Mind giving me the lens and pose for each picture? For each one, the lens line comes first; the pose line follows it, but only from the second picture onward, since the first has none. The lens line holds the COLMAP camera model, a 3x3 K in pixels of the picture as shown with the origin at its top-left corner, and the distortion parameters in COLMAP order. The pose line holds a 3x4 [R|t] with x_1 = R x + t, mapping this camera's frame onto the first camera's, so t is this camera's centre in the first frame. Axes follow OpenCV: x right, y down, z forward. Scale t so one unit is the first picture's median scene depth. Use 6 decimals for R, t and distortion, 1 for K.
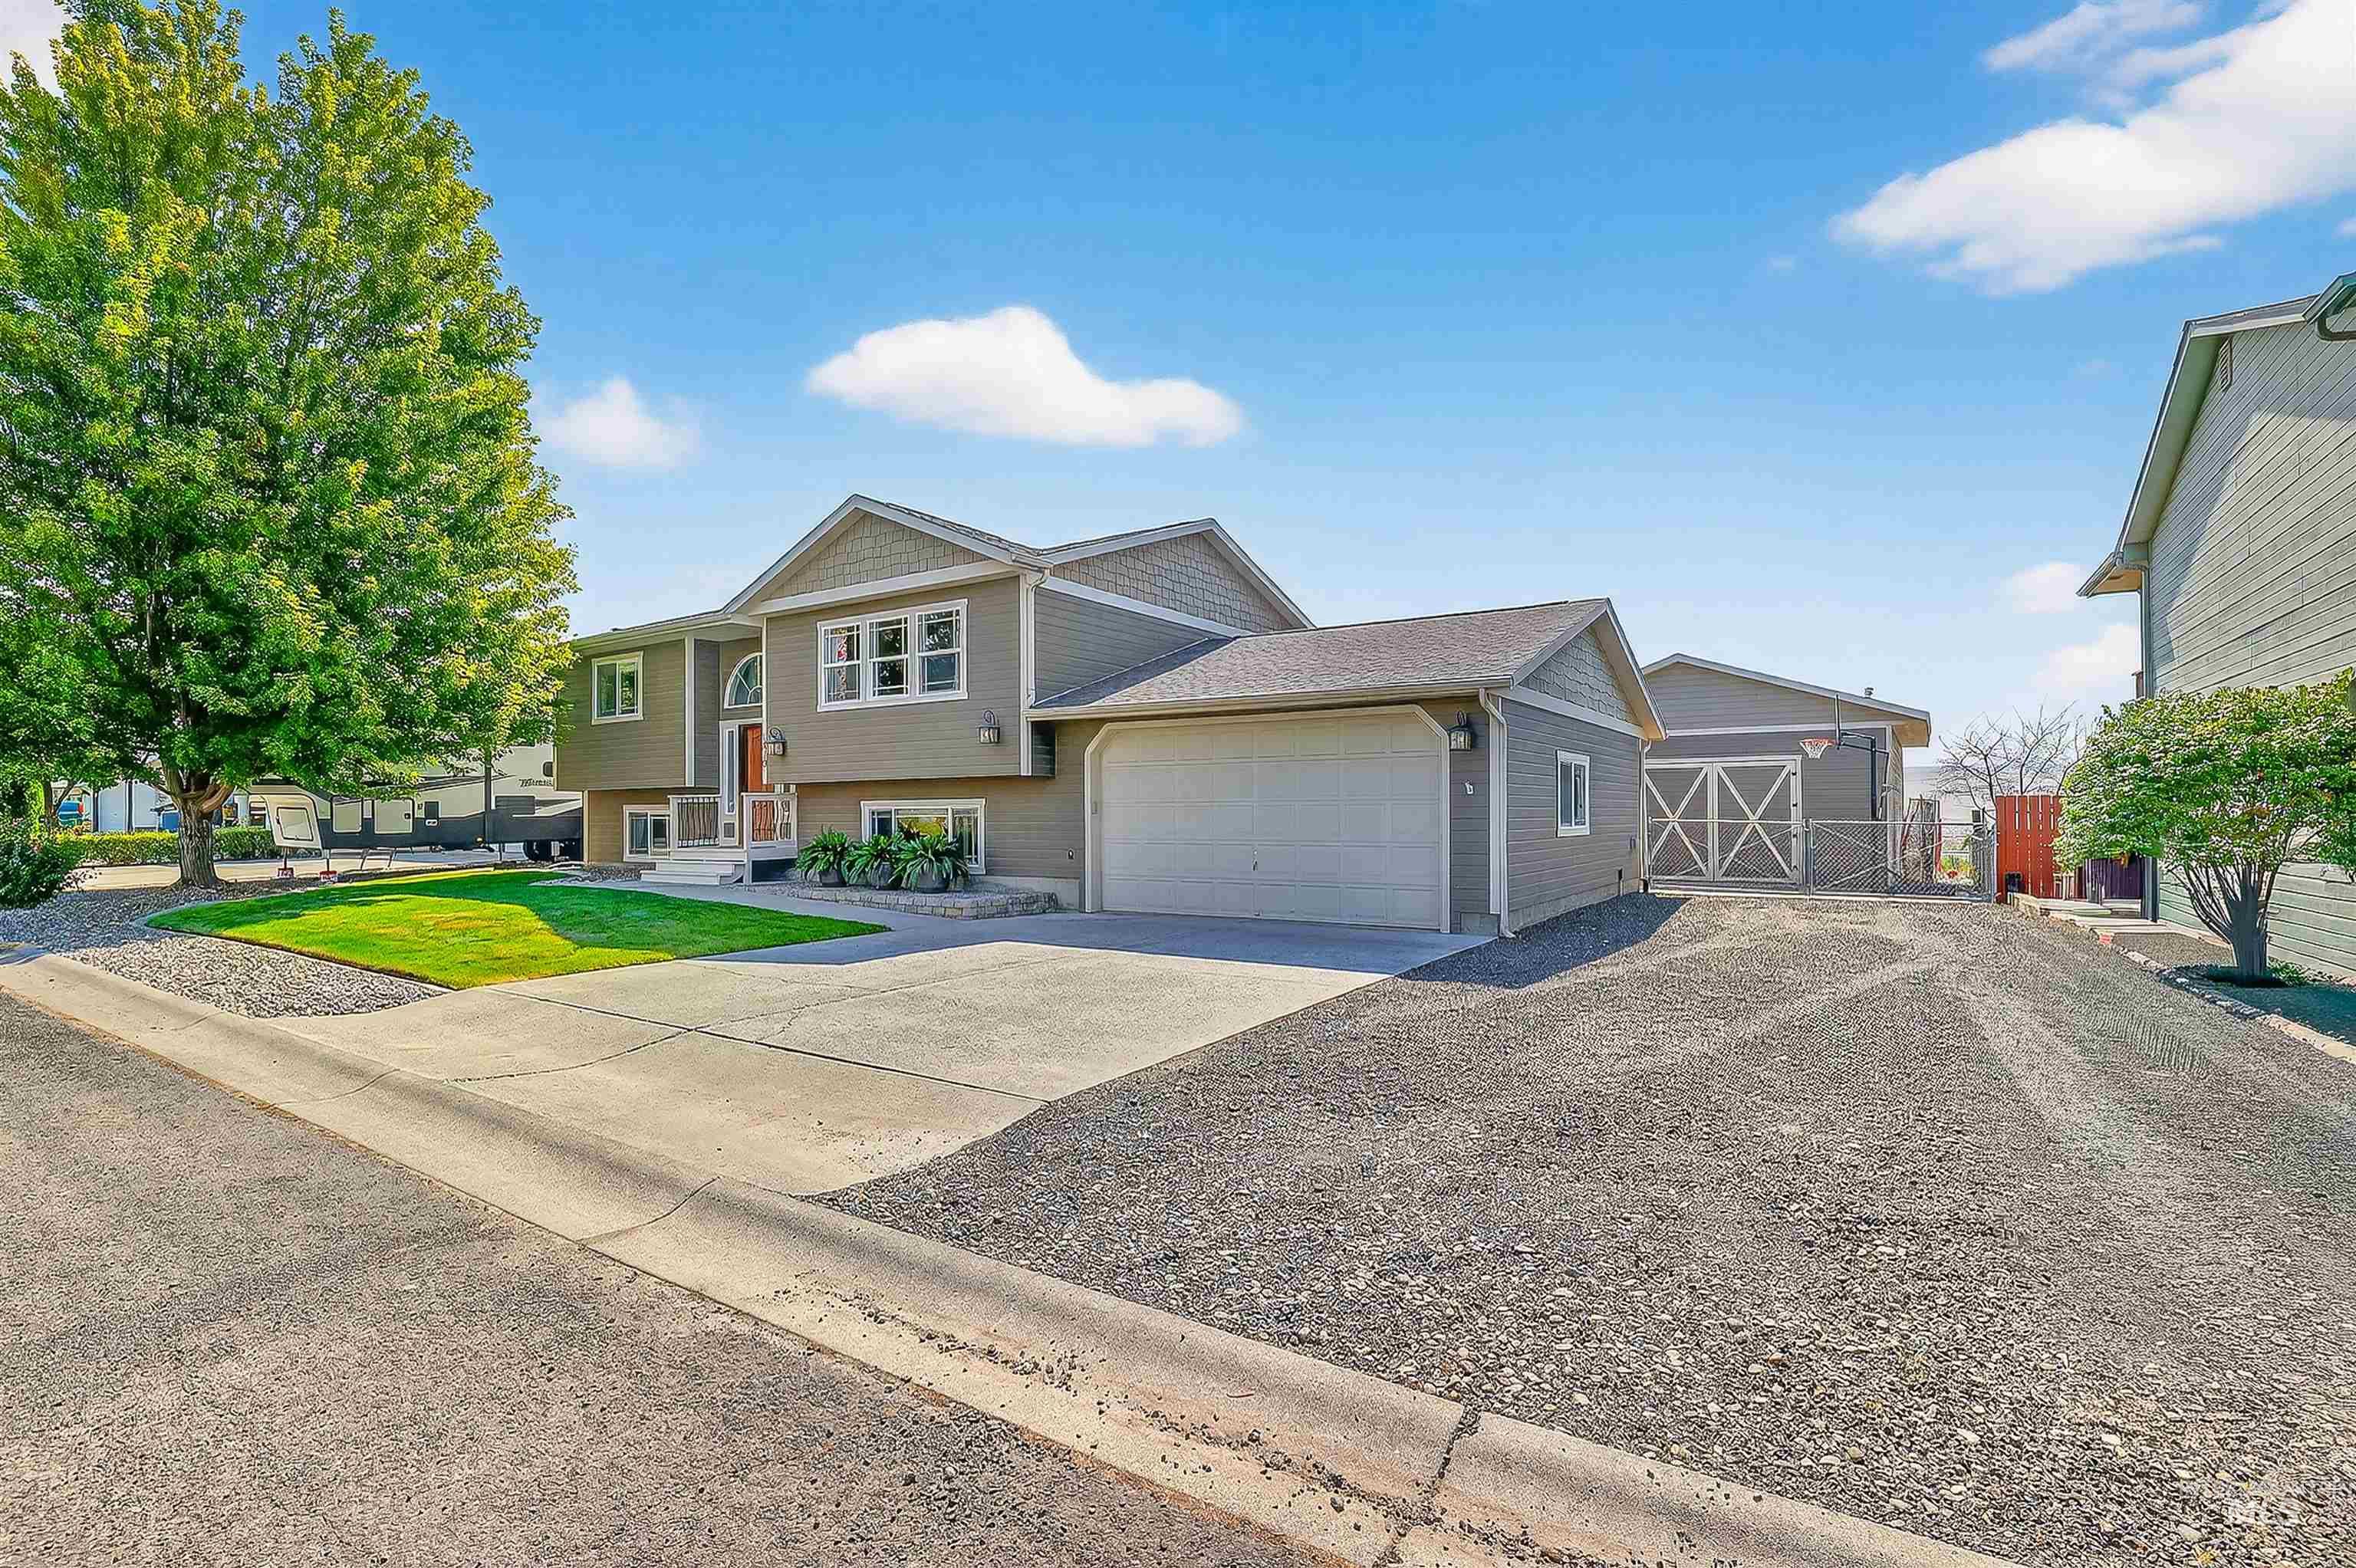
lens RADIAL K [[1077.8, 0, 1197.1], [0, 1077.8, 803.4], [0, 0, 1]] dist [-0.027821, 0.000392]
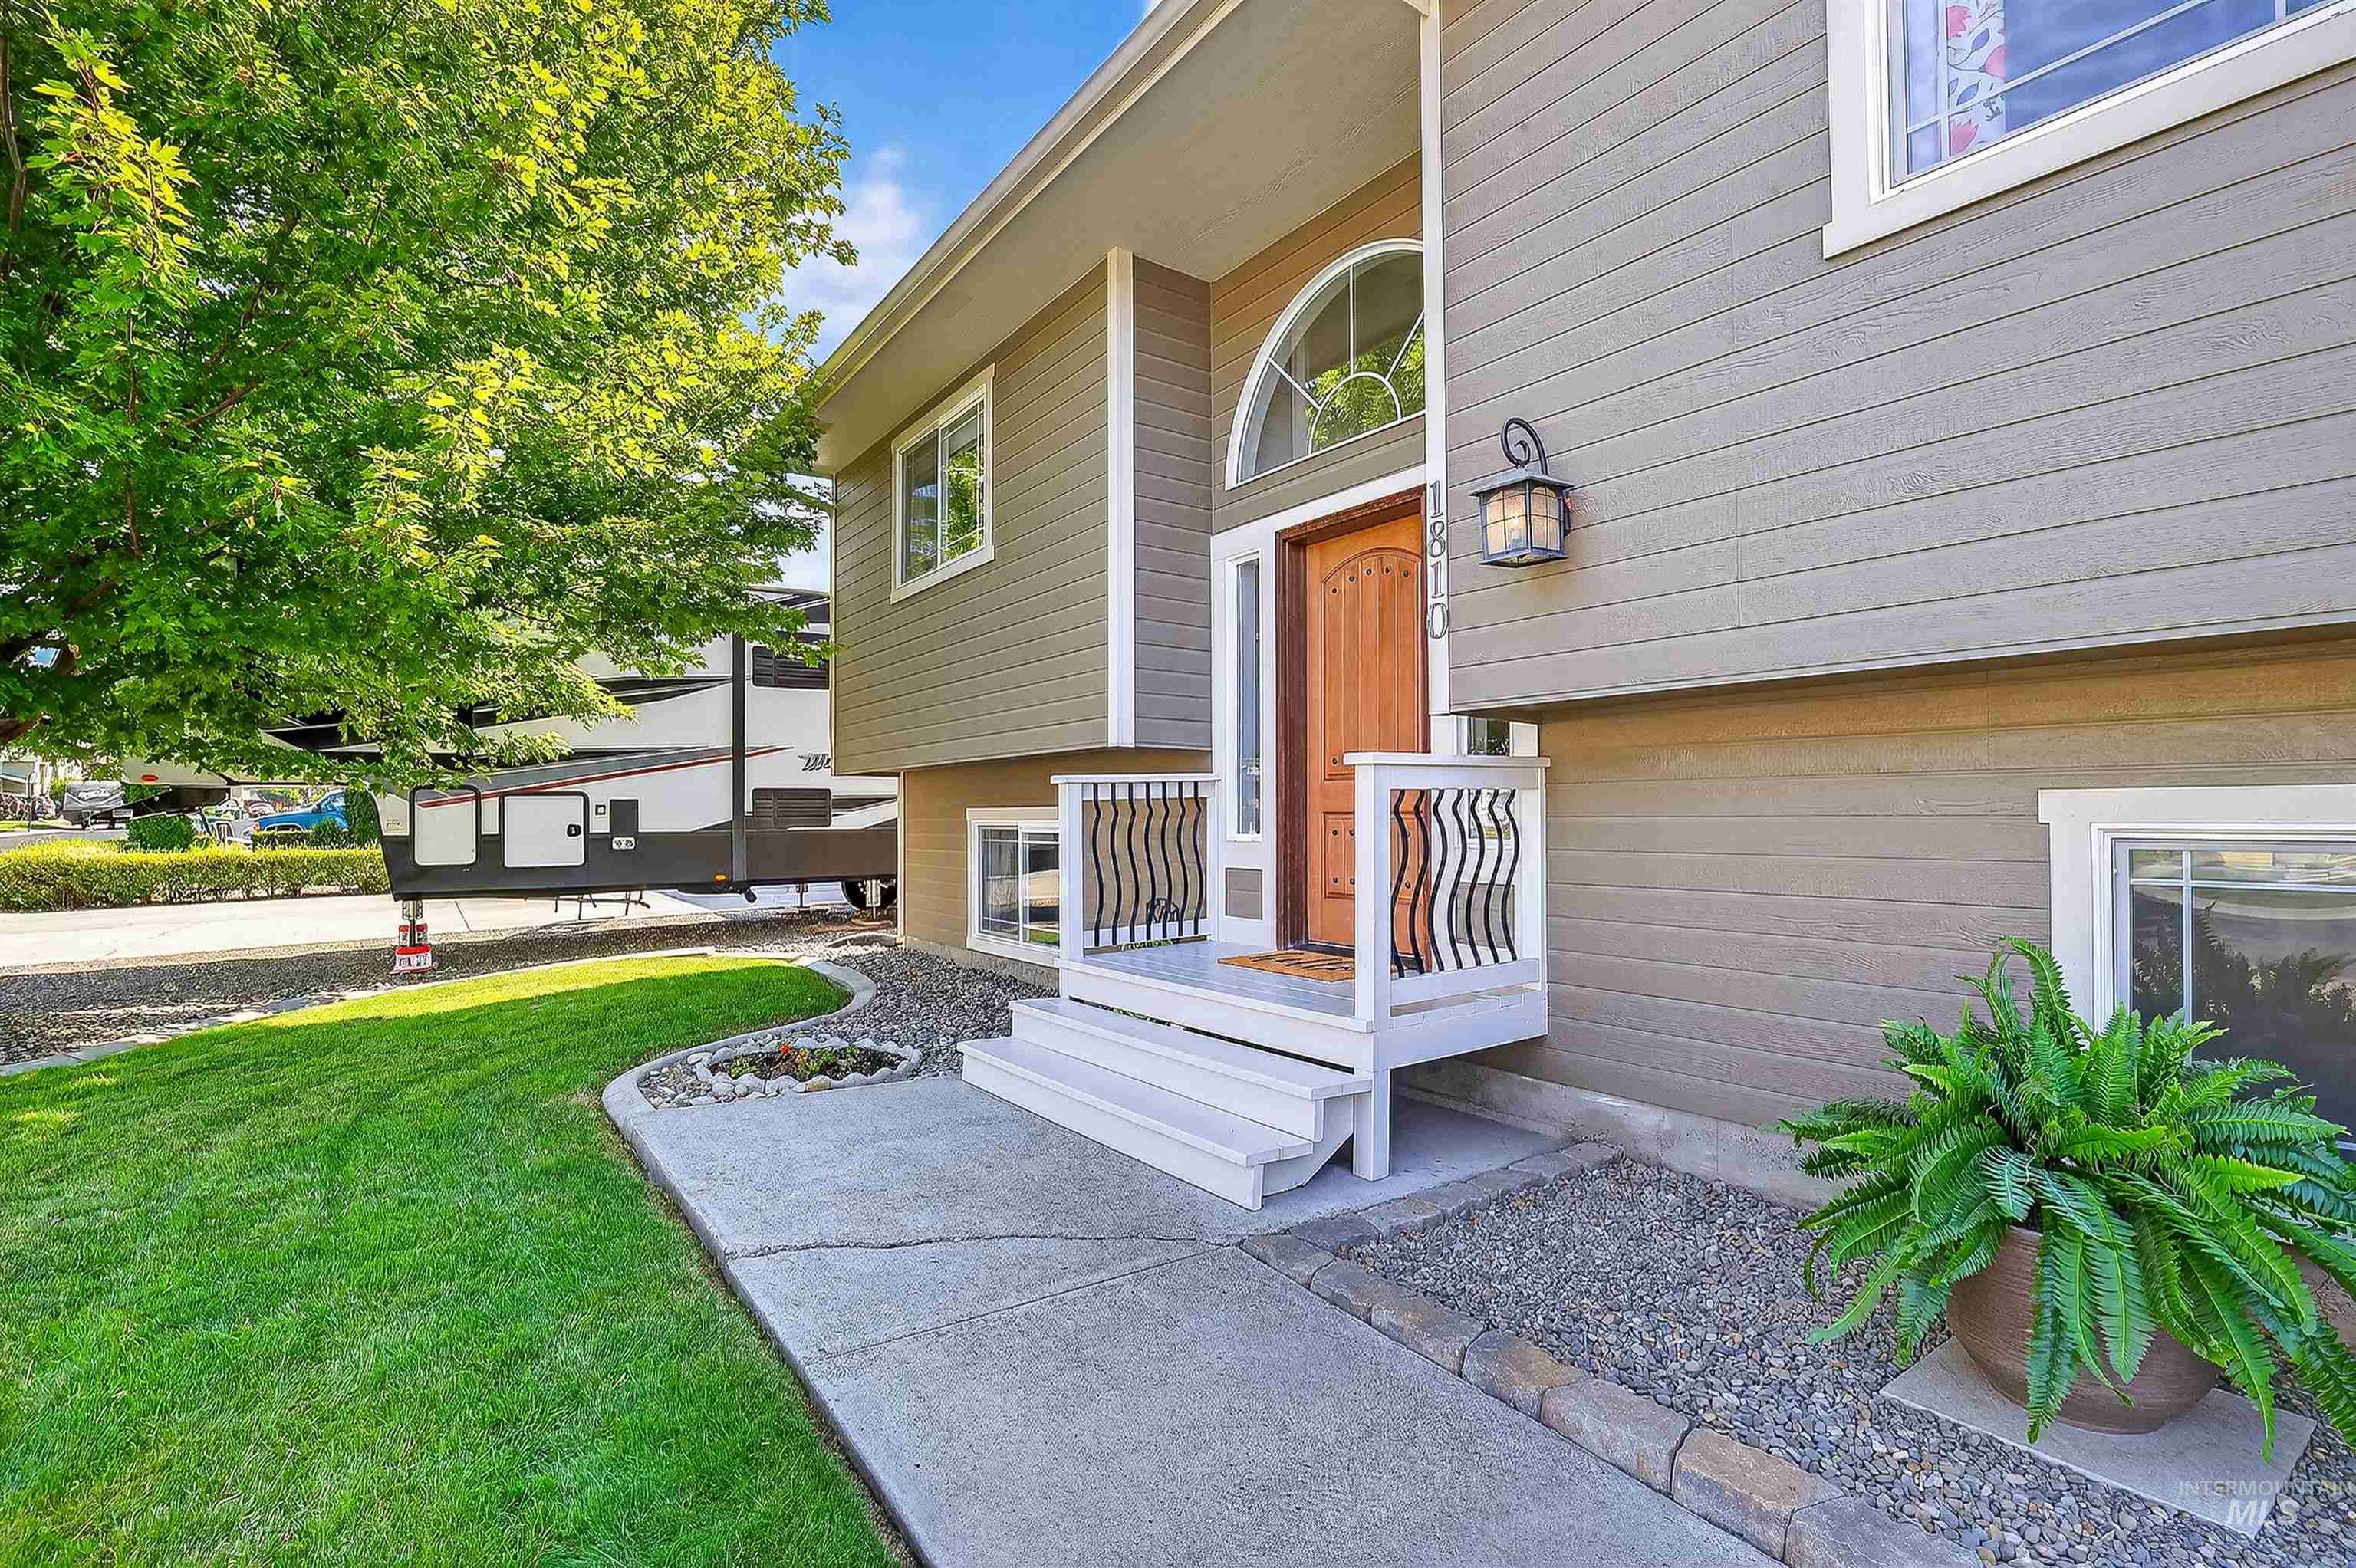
lens RADIAL K [[1077.8, 0, 1197.1], [0, 1077.8, 803.4], [0, 0, 1]] dist [-0.027821, 0.000392]
pose [[0.933600, 0.000391, -0.358317, -0.389036], [-0.001511, 0.999995, -0.002846, 0.001354], [0.358314, 0.003198, 0.933596, 0.817320]]
